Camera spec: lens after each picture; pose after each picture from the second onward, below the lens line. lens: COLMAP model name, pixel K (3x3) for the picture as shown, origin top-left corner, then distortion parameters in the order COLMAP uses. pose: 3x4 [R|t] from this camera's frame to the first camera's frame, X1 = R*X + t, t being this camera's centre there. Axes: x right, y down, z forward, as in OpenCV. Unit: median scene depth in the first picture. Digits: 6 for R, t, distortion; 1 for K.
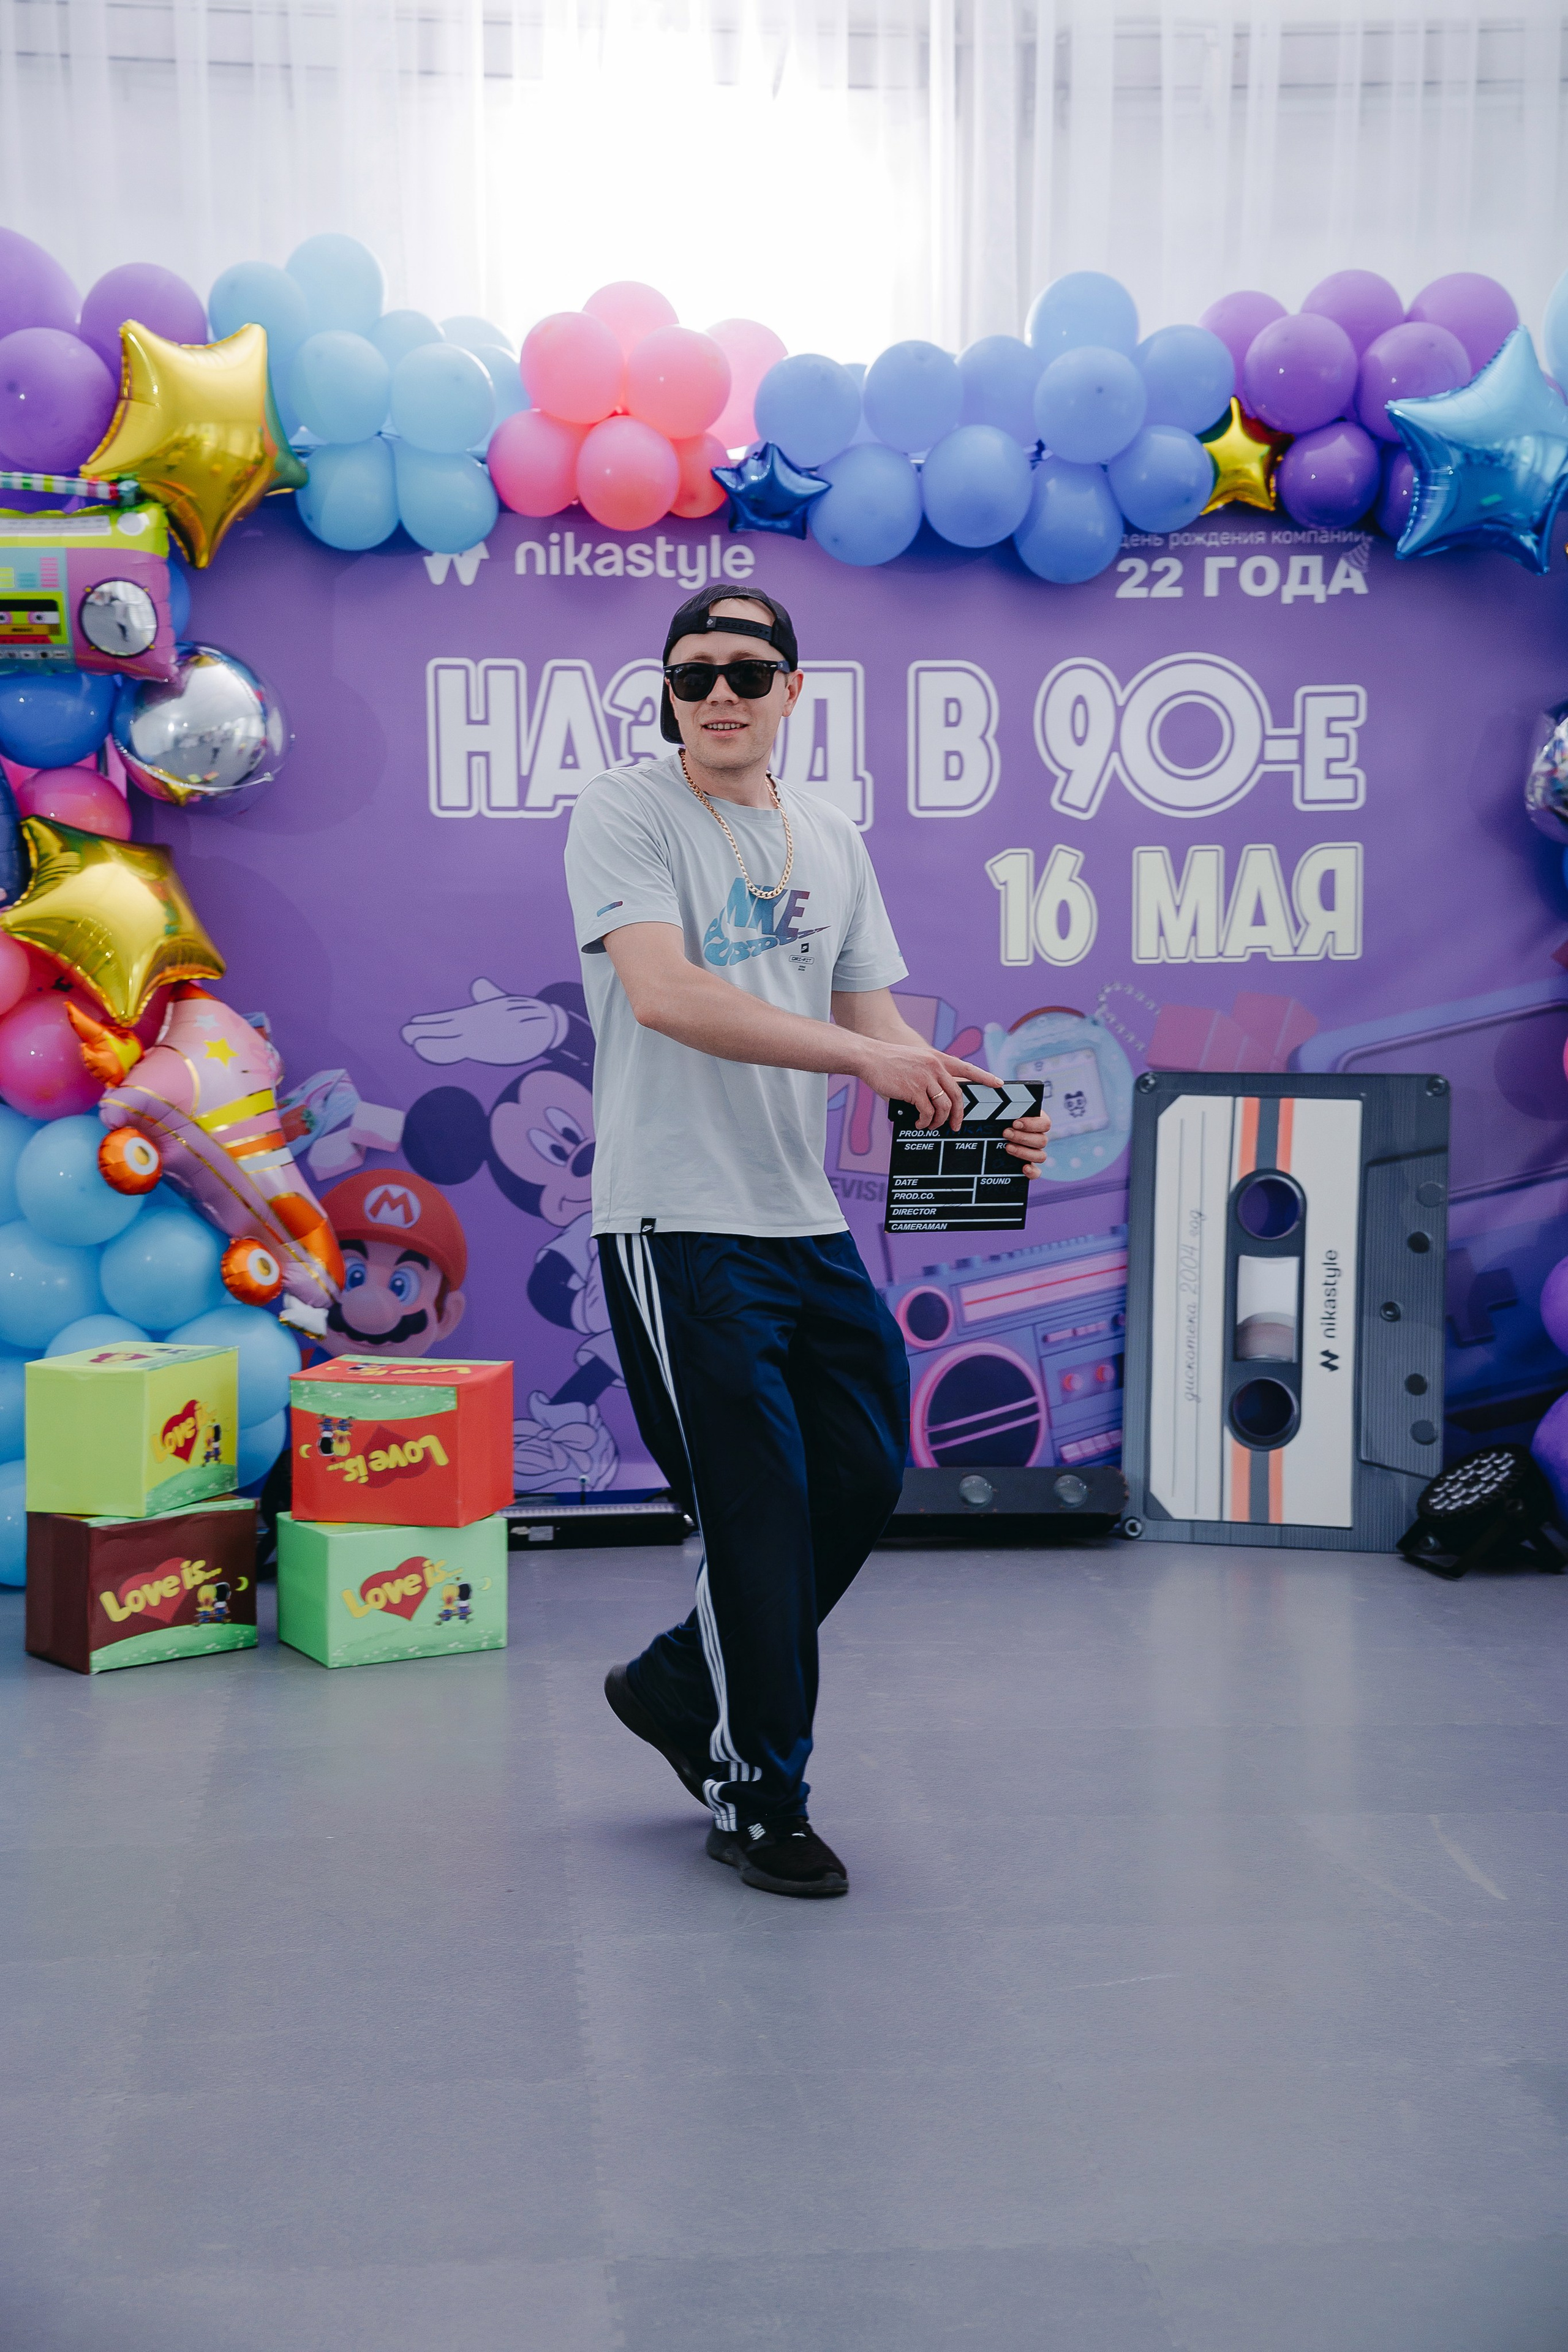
lens RADIAL K [[3975.9, 0, 782.2], [0, 3975.9, 1181.8], [0, 0, 1]] dist [0.689482, -1.469856]
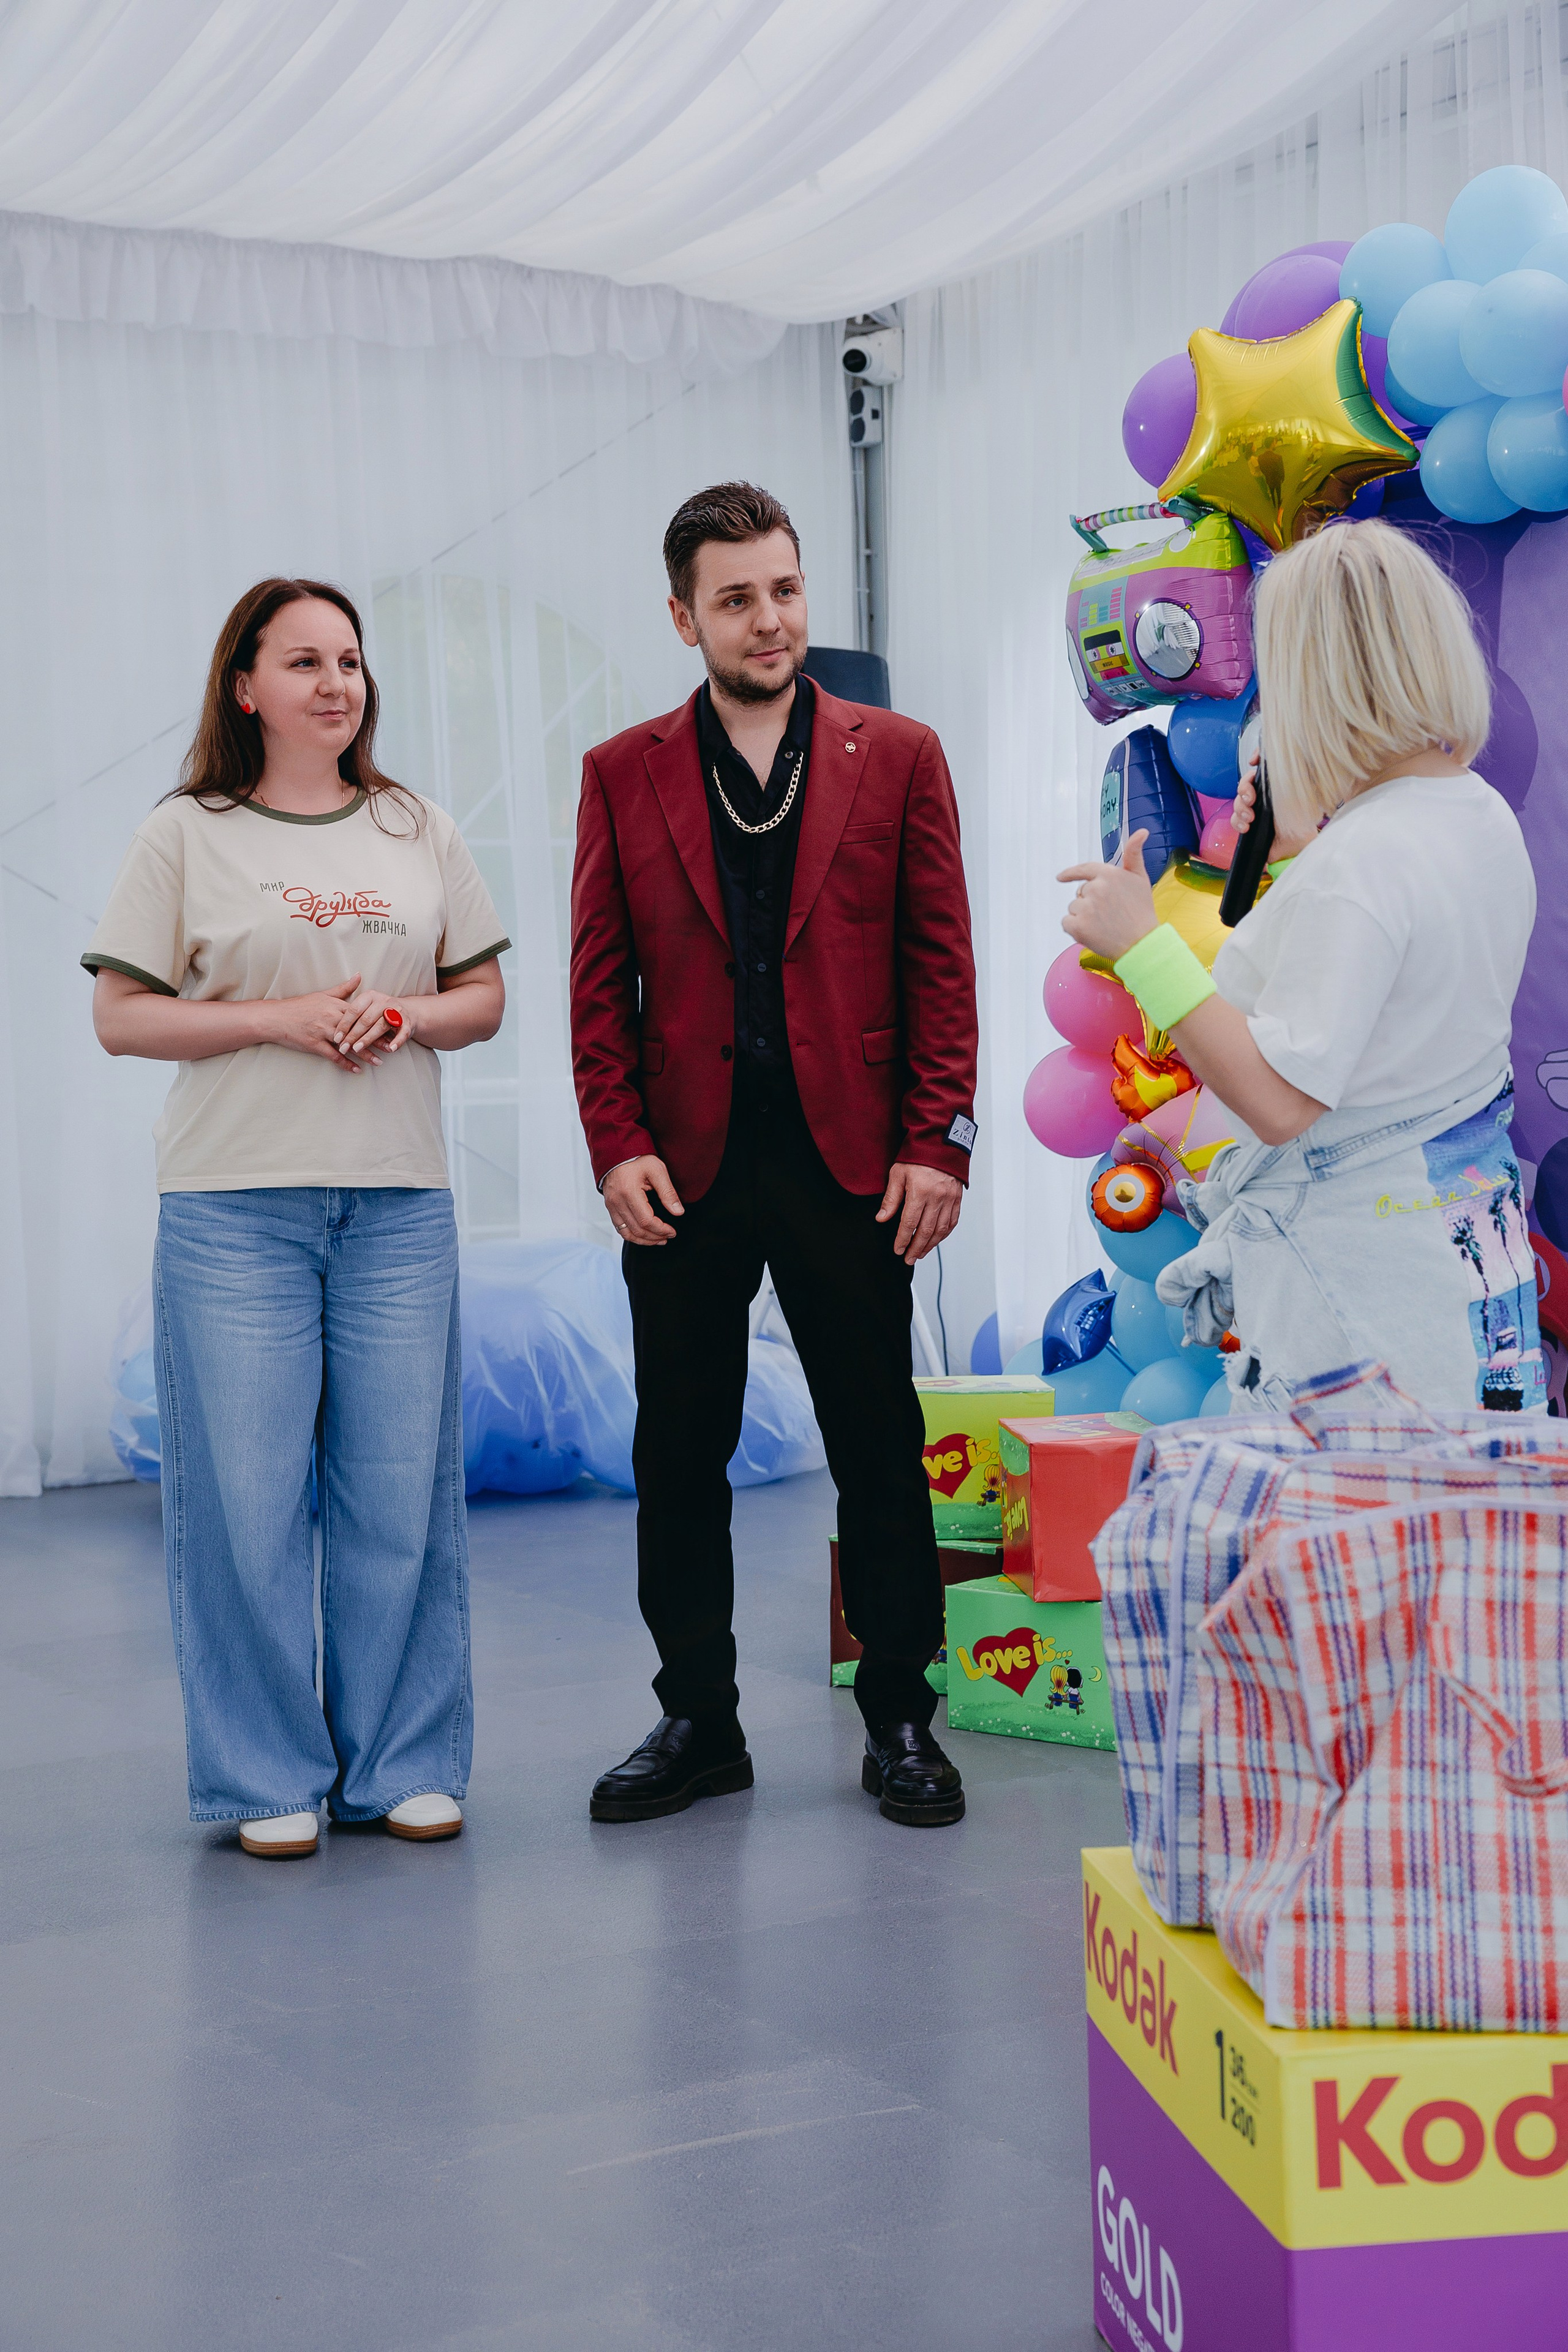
lens RADIAL K [[3720.7, 0, 682.8], [0, 3720.7, 1184.8], [0, 0, 1]] dist [0.626571, -1.286718]
pose [[0.394804, 0.043001, -0.917759, 0.586255], [-0.059396, 0.998009, 0.021209, -0.019770], [0.916844, 0.046138, 0.396572, 0.507917]]
